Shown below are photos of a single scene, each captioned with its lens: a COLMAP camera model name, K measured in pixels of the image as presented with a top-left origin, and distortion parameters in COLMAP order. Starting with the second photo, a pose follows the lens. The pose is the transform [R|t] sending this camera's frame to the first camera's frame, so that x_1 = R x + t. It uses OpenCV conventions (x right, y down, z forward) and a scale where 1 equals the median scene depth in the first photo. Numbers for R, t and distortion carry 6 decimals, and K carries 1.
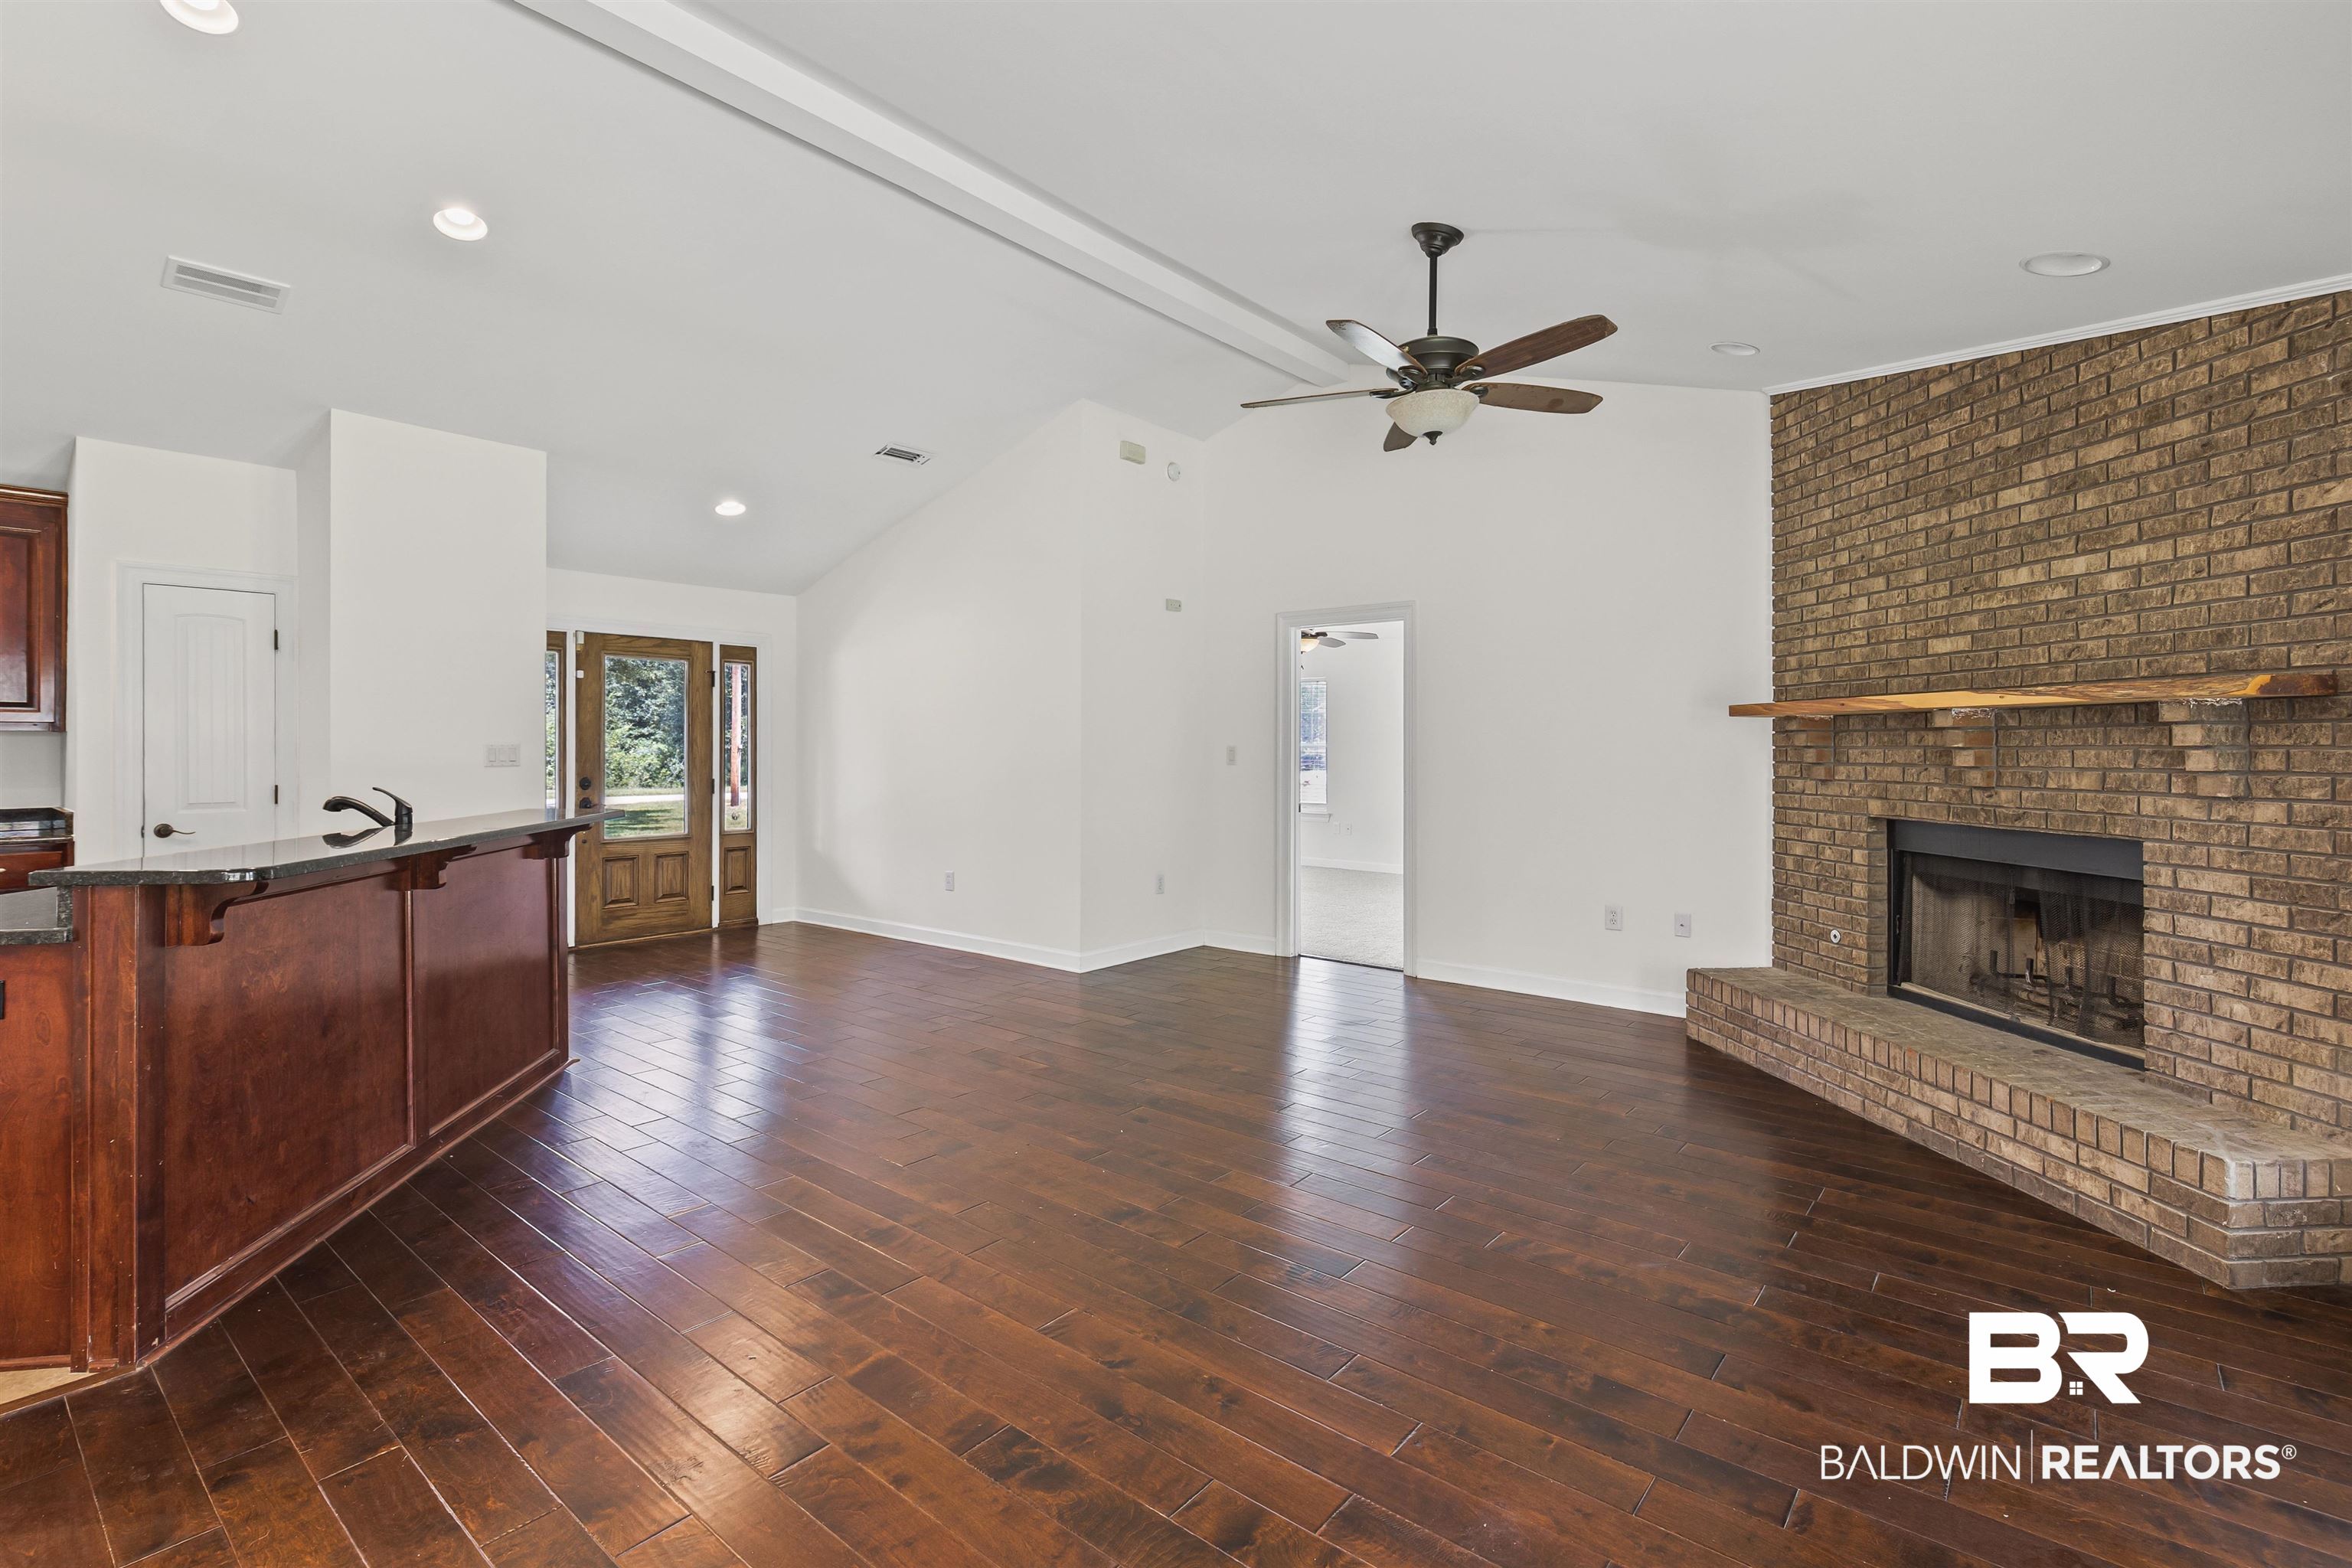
lens RADIAL K [[1072.2, 0, 1167.5], [0, 1072.2, 759.4], [0, 0, 1]] dist [-0.000822, -0.001157]
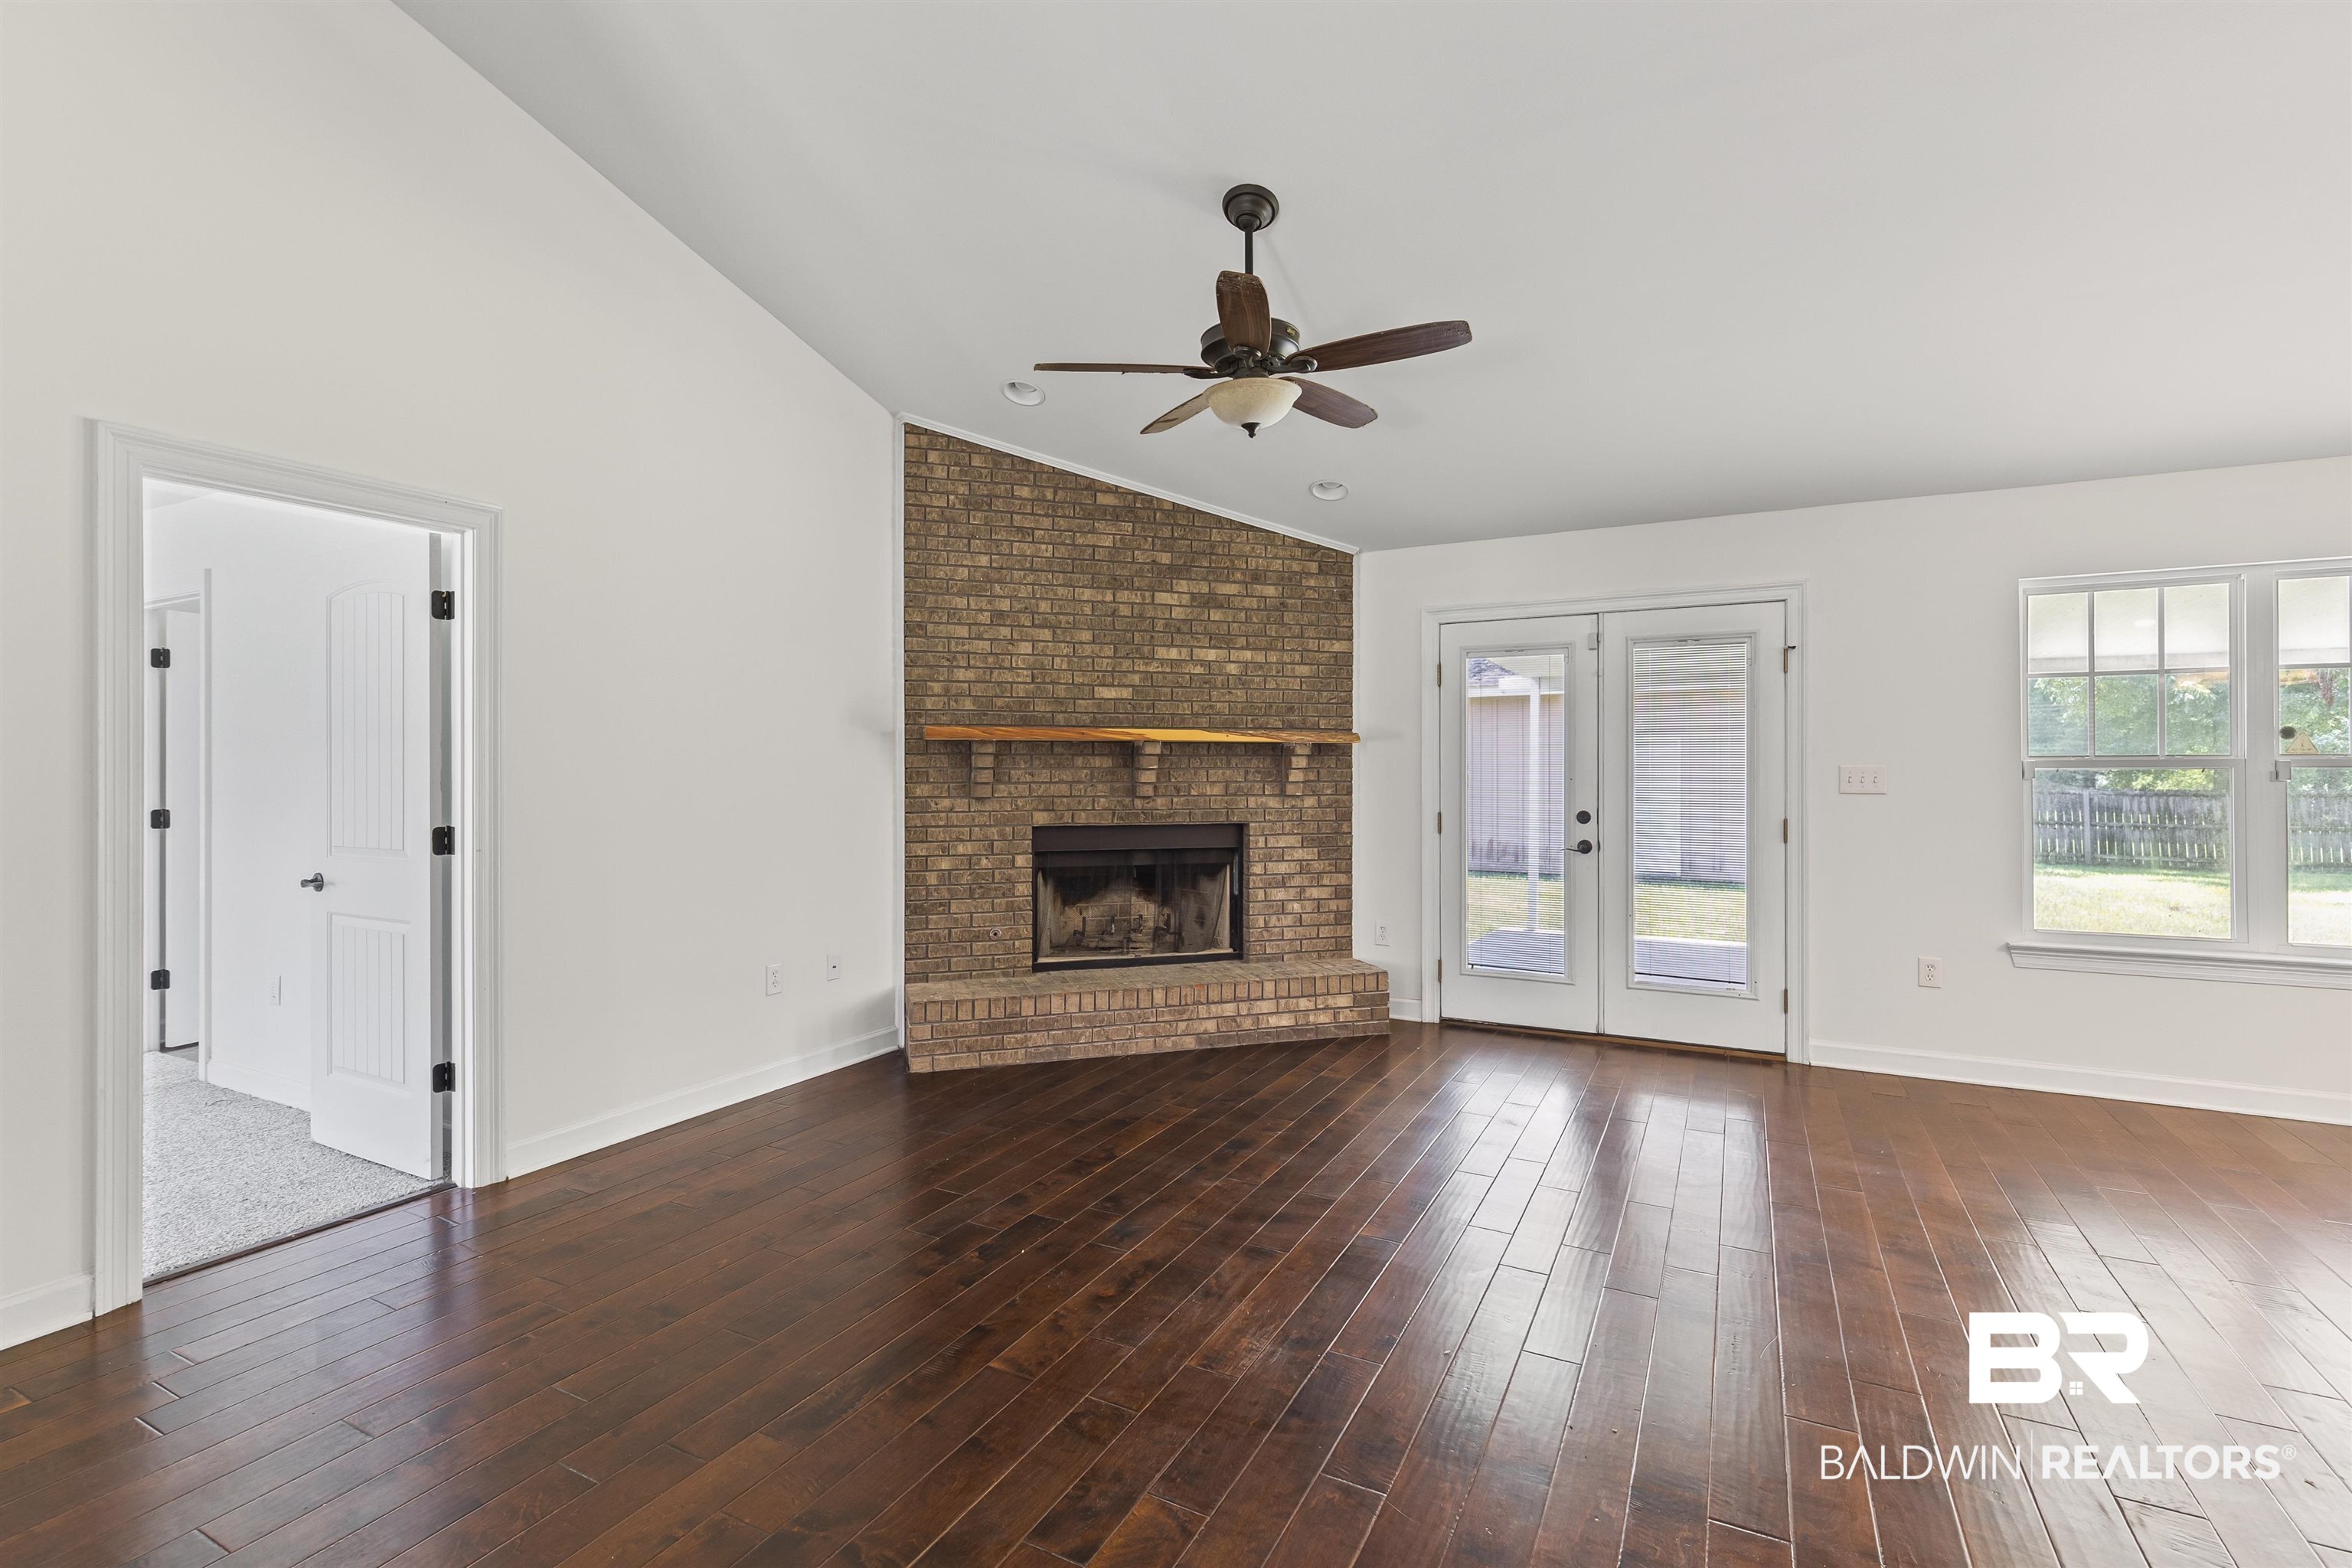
lens RADIAL K [[1072.2, 0, 1165.4], [0, 1072.2, 775.2], [0, 0, 1]] dist [-0.000822, -0.001157]
pose [[-0.211473, -0.007783, 0.977353, -0.651690], [0.010648, 0.999891, 0.010266, -0.017330], [-0.977326, 0.012578, -0.211367, 1.312379]]
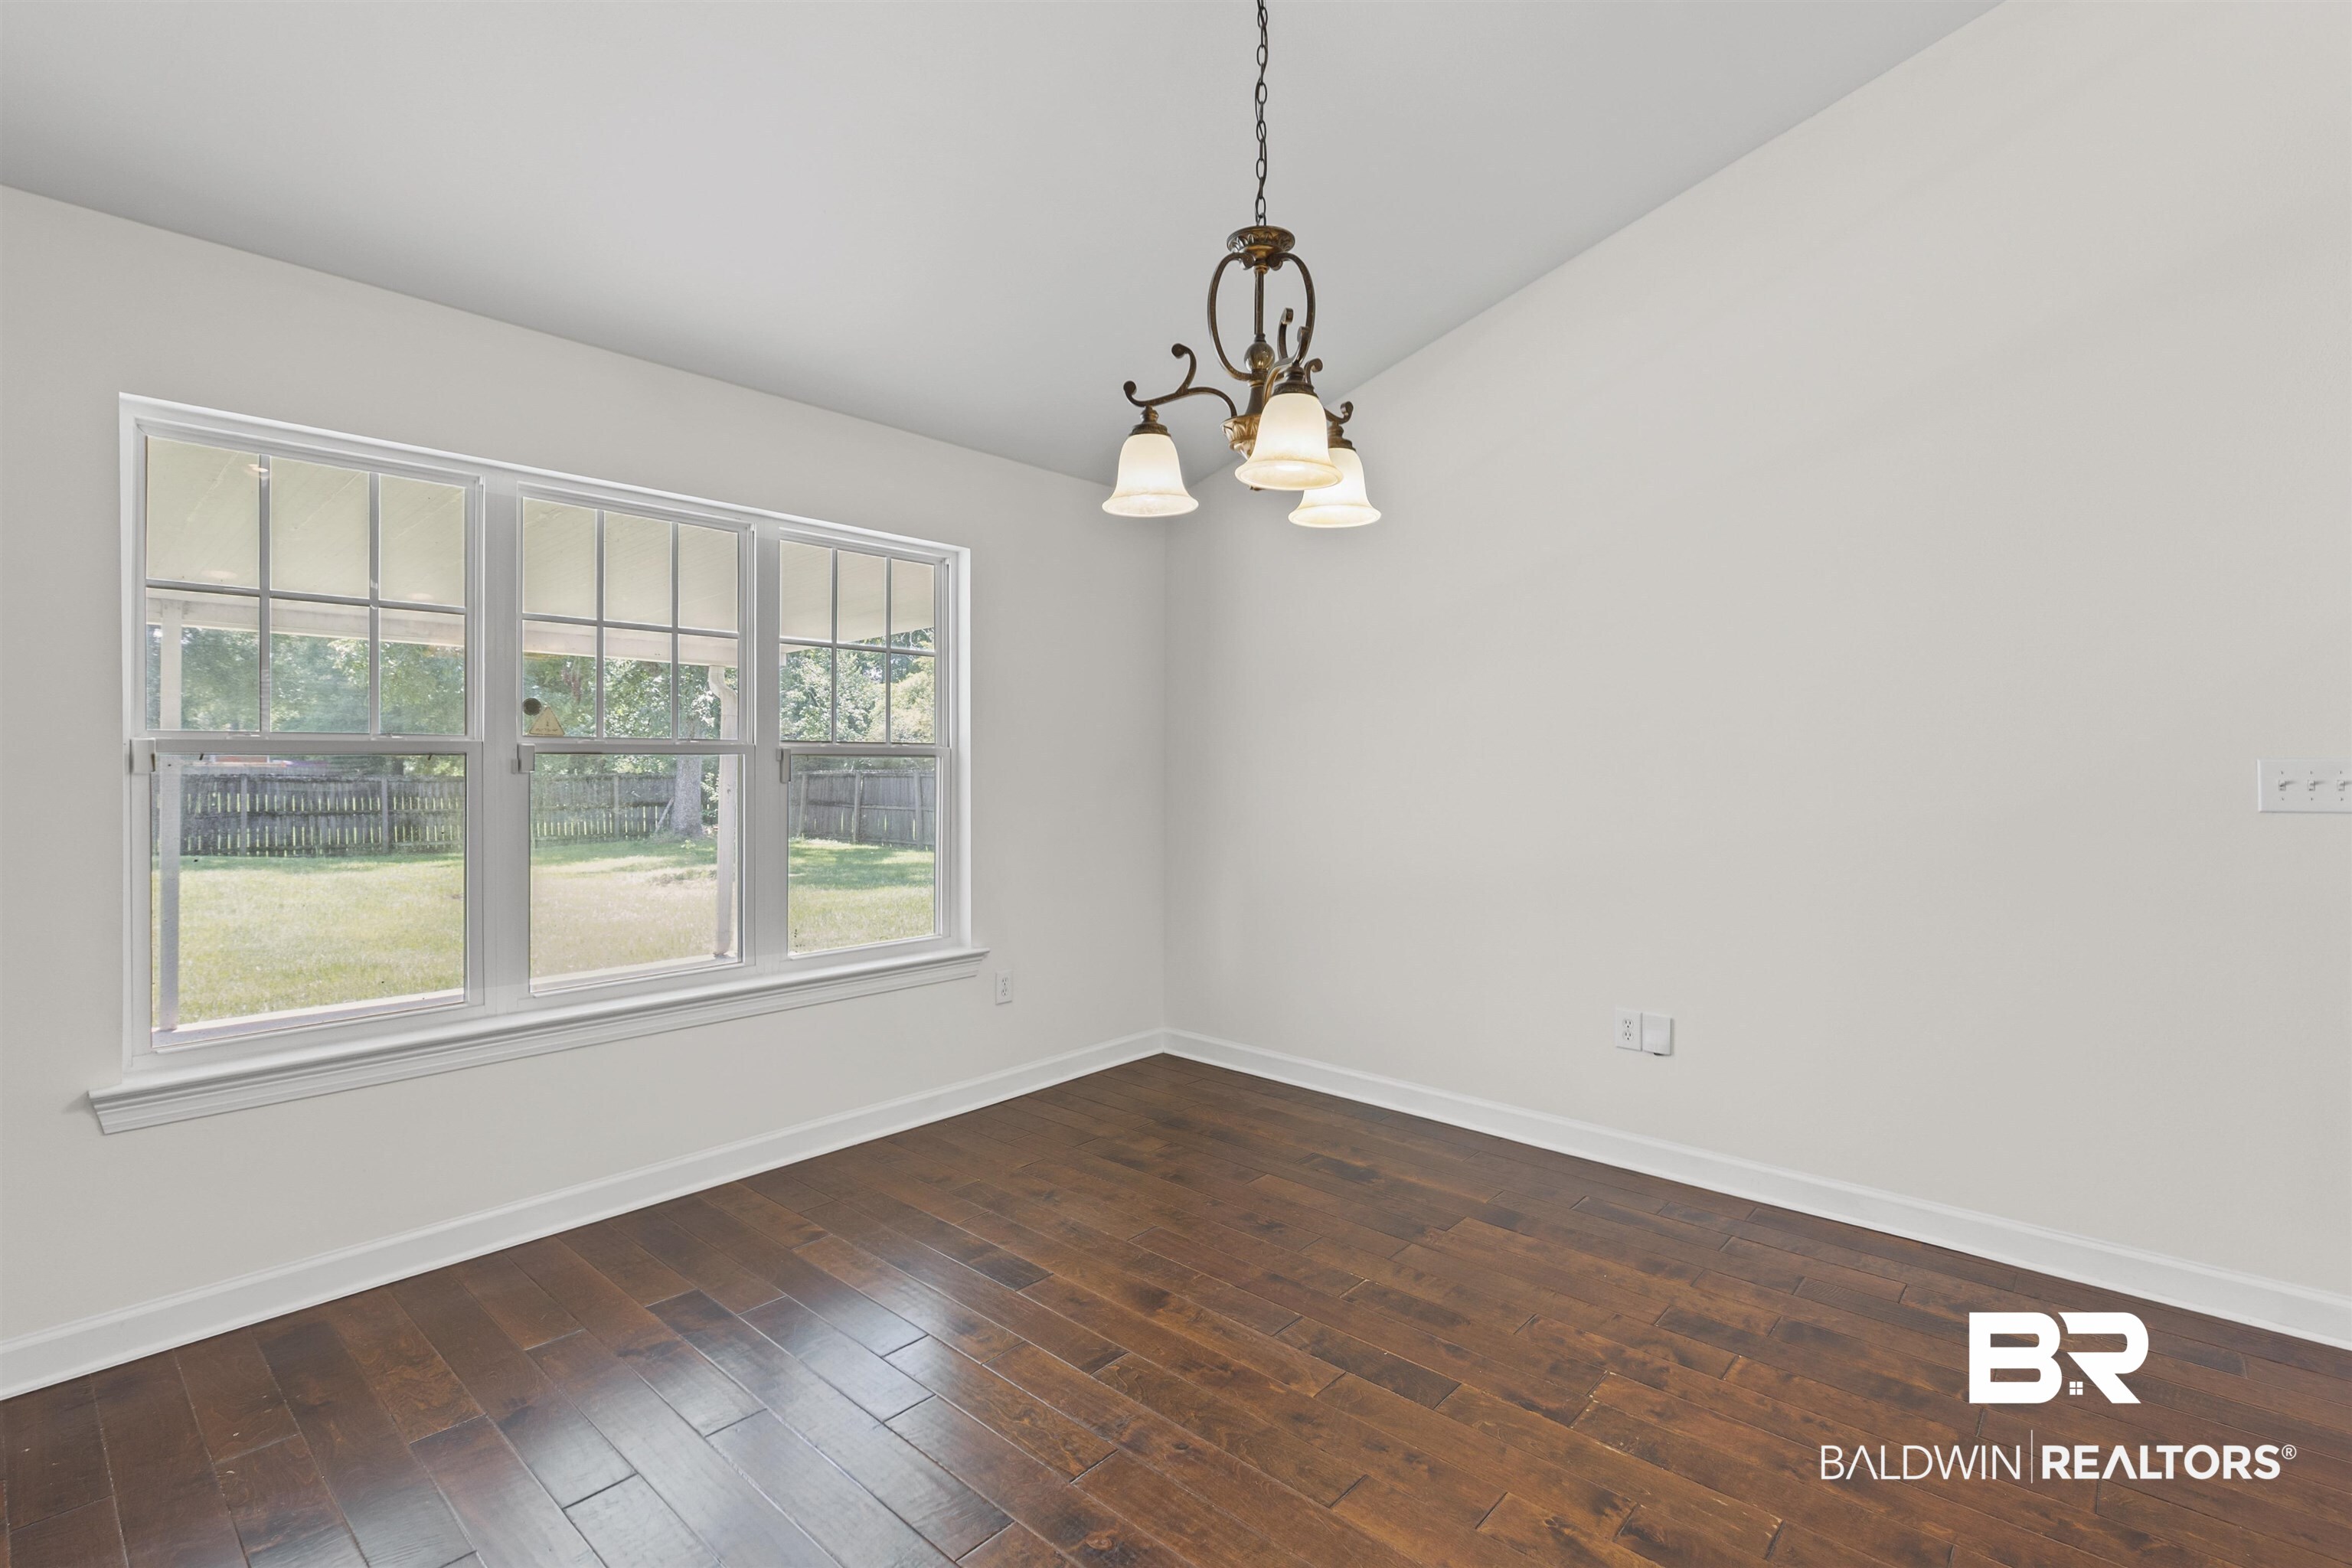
lens RADIAL K [[1072.2, 0, 1176.8], [0, 1072.2, 766.2], [0, 0, 1]] dist [-0.000822, -0.001157]
pose [[-0.999721, -0.011816, 0.020459, -0.356036], [-0.011521, 0.999829, 0.014452, -0.011349], [-0.020626, 0.014212, -0.999686, 0.806292]]
